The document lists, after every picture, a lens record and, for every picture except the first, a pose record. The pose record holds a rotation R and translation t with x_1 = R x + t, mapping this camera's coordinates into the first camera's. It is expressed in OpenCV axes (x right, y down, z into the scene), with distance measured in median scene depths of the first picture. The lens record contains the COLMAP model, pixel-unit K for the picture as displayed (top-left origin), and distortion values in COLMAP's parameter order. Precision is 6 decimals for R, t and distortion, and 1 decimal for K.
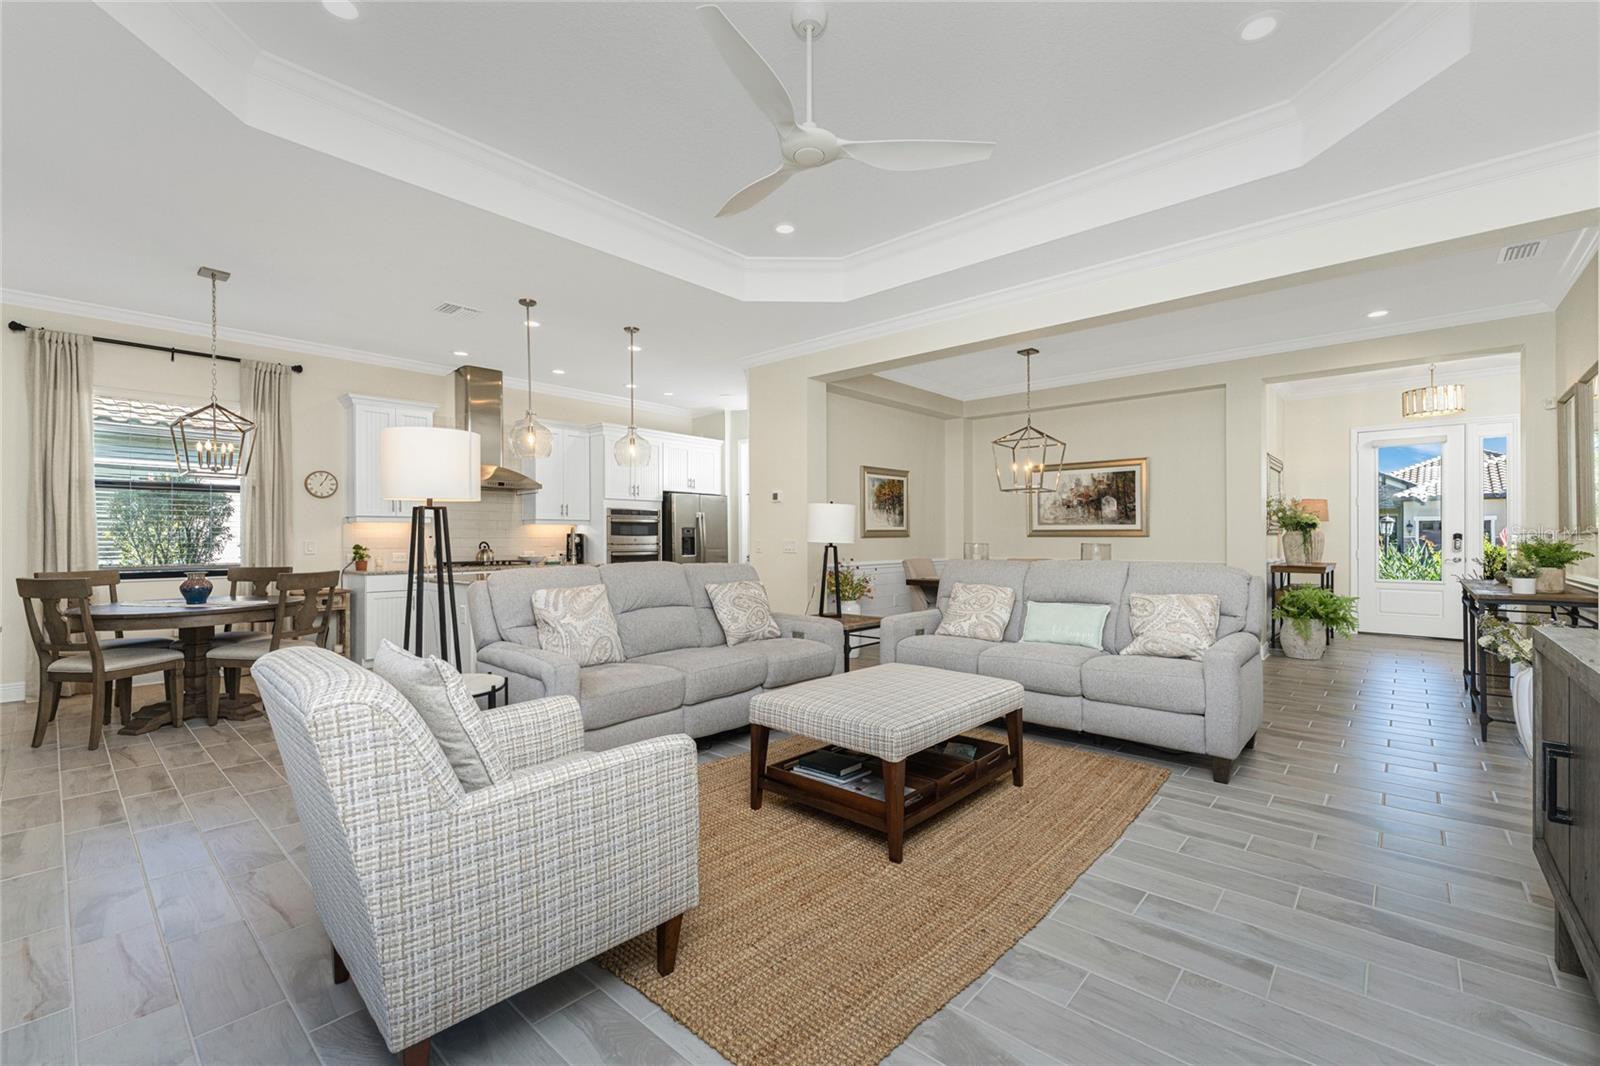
lens RADIAL K [[672.0, 0, 796.2], [0, 672.0, 534.3], [0, 0, 1]] dist [0.004439, 0.000318]
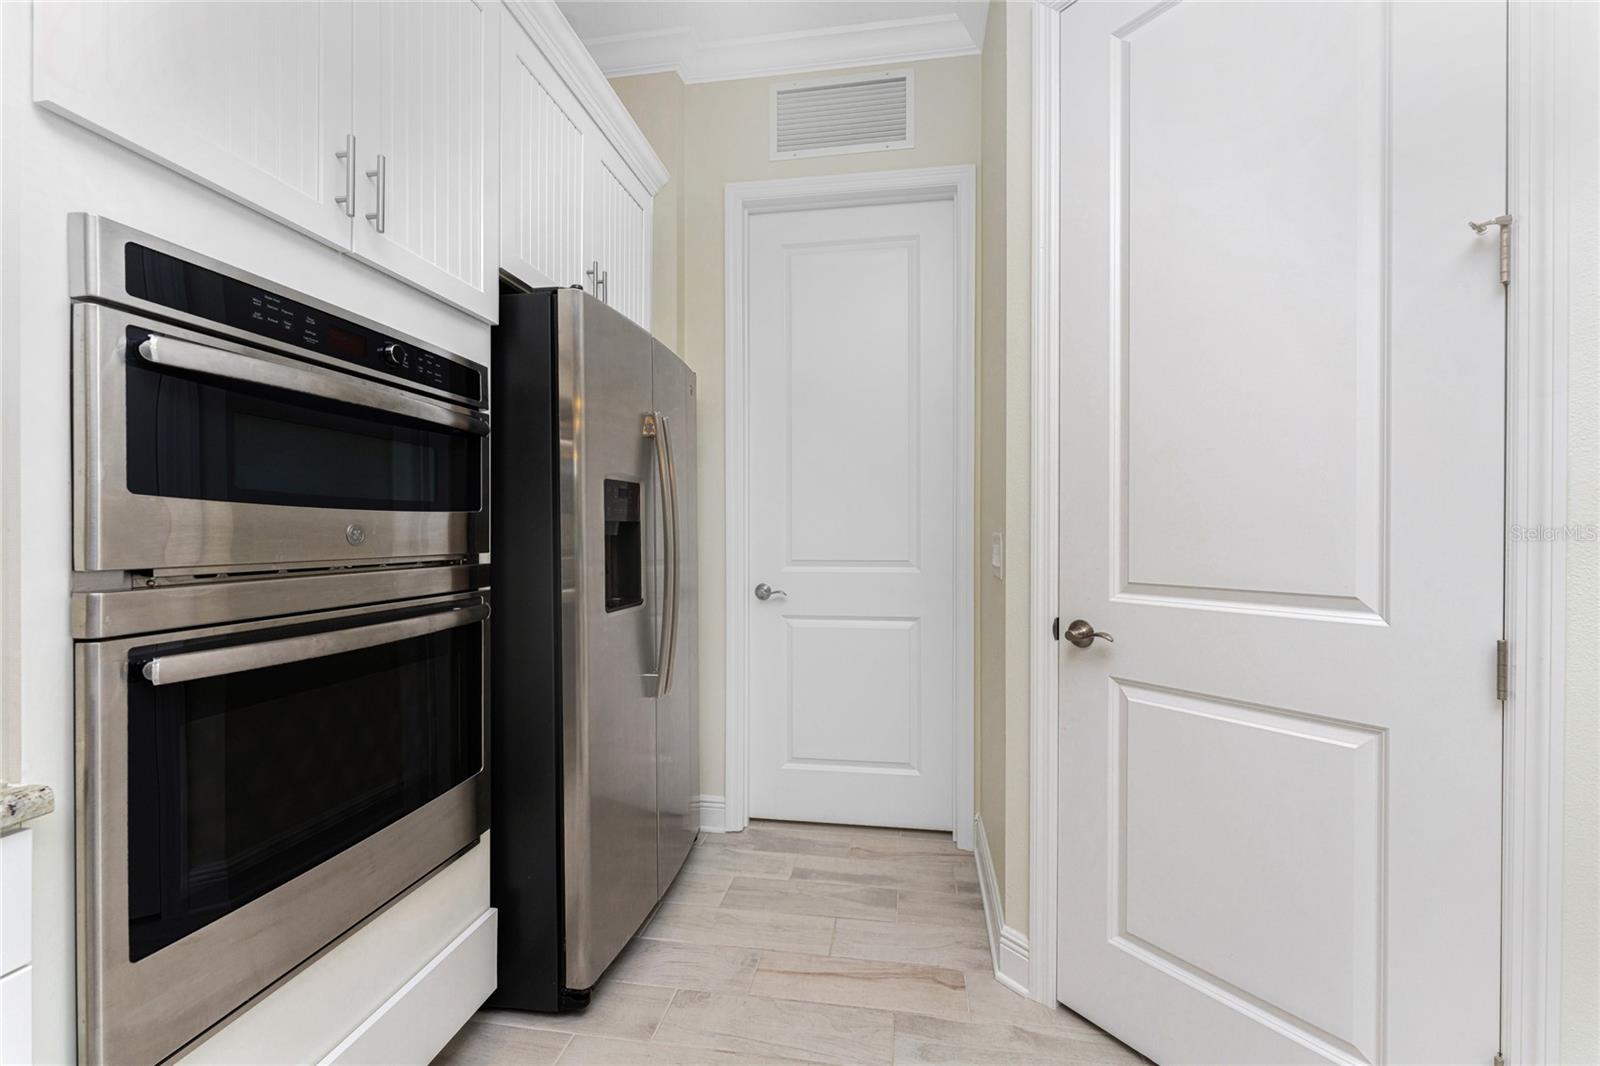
lens RADIAL K [[672.0, 0, 802.4], [0, 672.0, 534.4], [0, 0, 1]] dist [0.004439, 0.000318]
pose [[0.843258, 0.001901, 0.537505, -0.232440], [-0.003212, 0.999994, 0.001502, 0.006900], [-0.537499, -0.002993, 0.843259, 0.815527]]
